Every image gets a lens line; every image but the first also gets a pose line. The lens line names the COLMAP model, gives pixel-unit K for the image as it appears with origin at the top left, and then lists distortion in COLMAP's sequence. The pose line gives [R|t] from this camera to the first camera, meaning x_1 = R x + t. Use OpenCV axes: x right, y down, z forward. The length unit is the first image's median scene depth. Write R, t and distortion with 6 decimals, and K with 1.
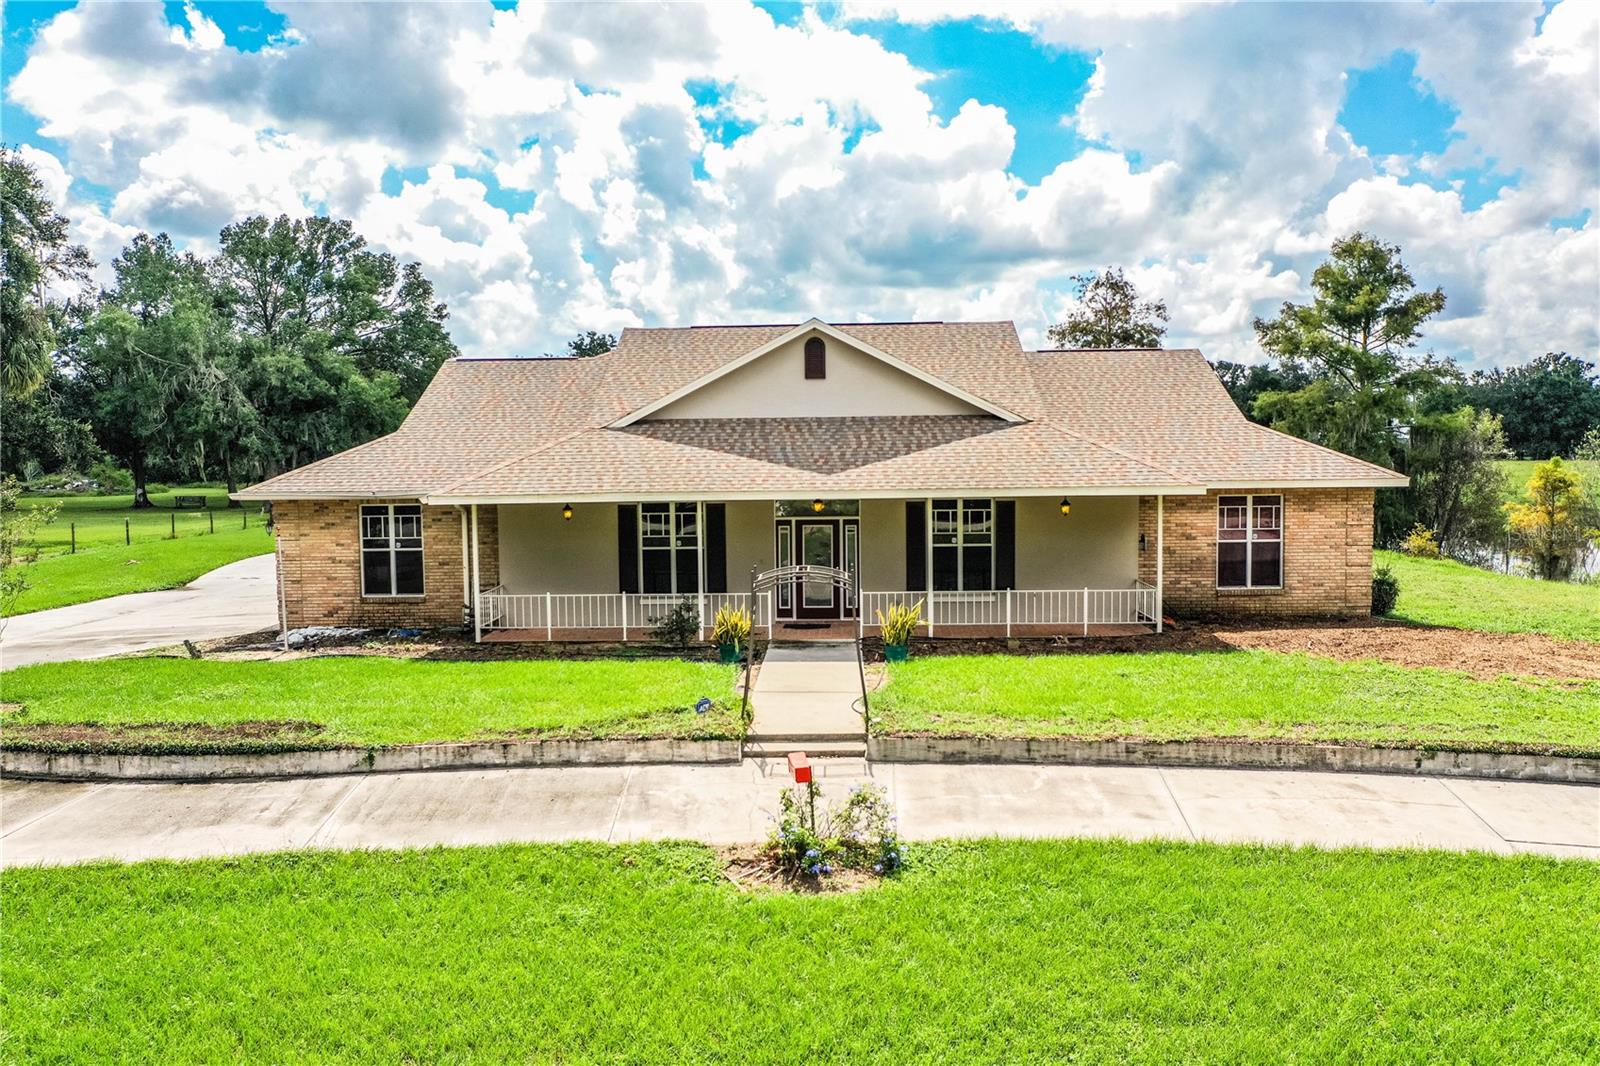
lens RADIAL K [[1248.3, 0, 800.0], [0, 1248.3, 533.0], [0, 0, 1]] dist [-0.004191, 0.005985]
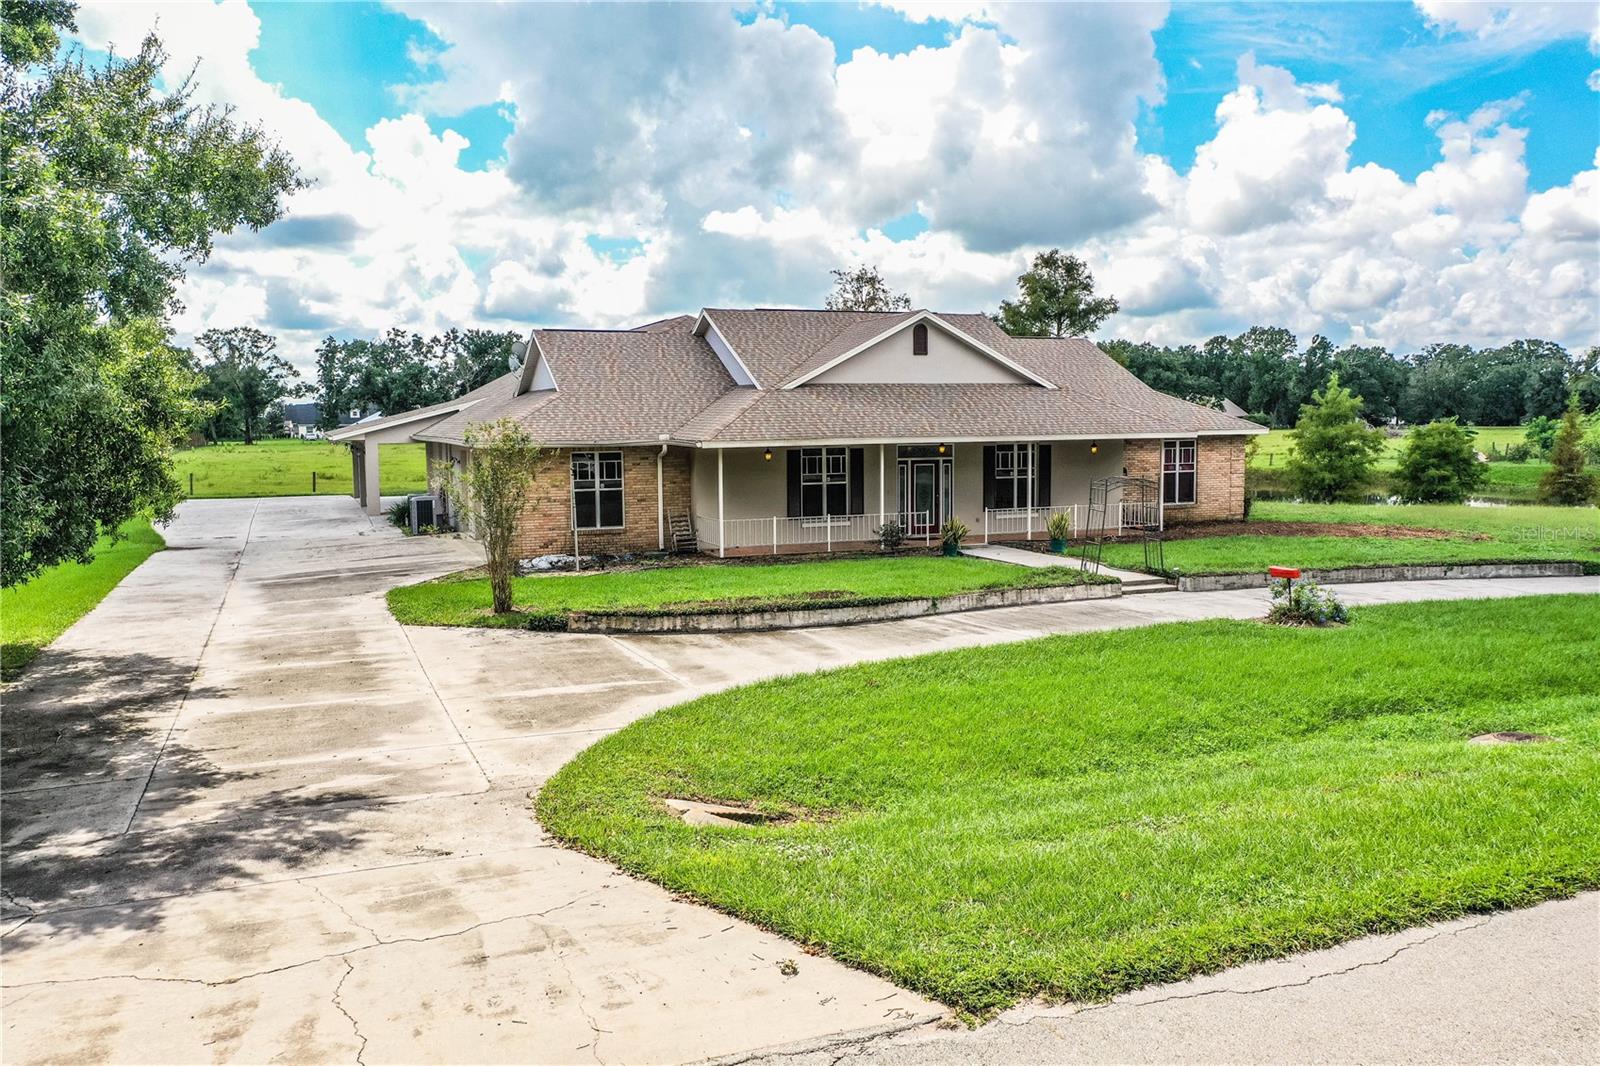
lens RADIAL K [[1260.3, 0, 800.0], [0, 1260.3, 533.0], [0, 0, 1]] dist [0.000349, 0.004386]
pose [[0.916401, -0.033331, 0.398871, -0.652924], [0.026231, 0.999386, 0.023246, 0.032929], [-0.399401, -0.010839, 0.916712, -0.190842]]
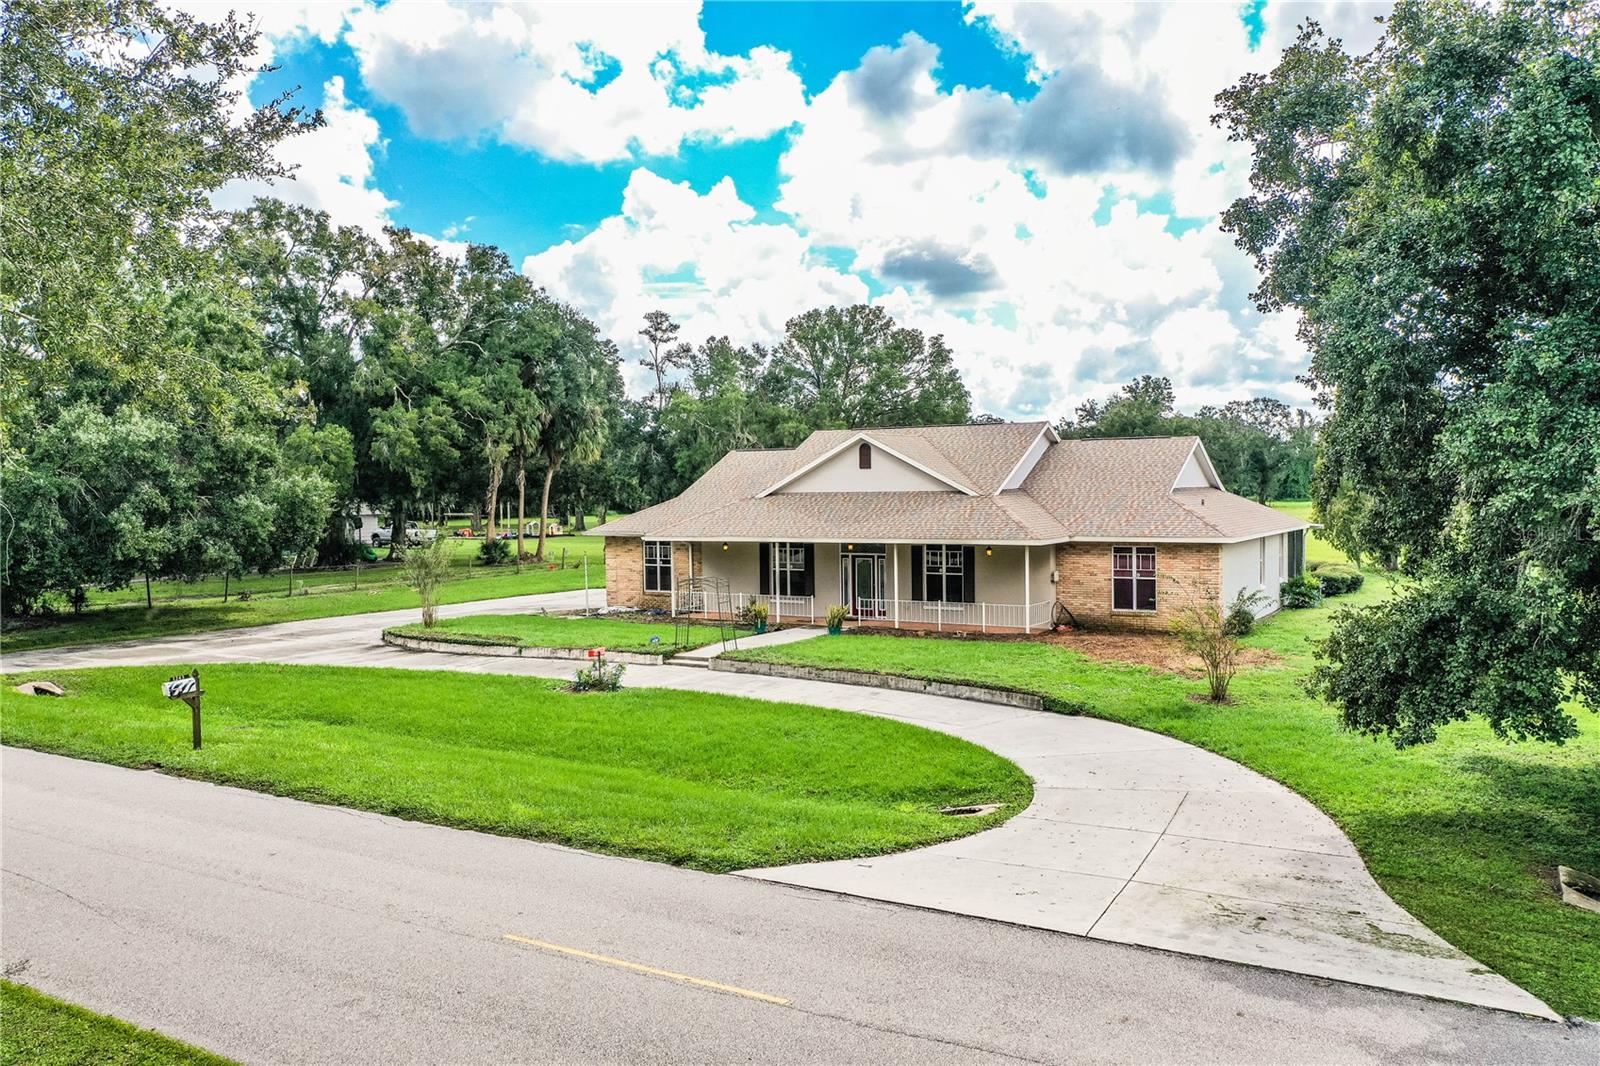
lens RADIAL K [[1248.3, 0, 800.0], [0, 1248.3, 533.0], [0, 0, 1]] dist [-0.004191, 0.005985]
pose [[0.870448, 0.019648, -0.491868, 0.742555], [-0.031609, 0.999372, -0.016017, -0.010507], [0.491245, 0.029490, 0.870522, -0.458982]]
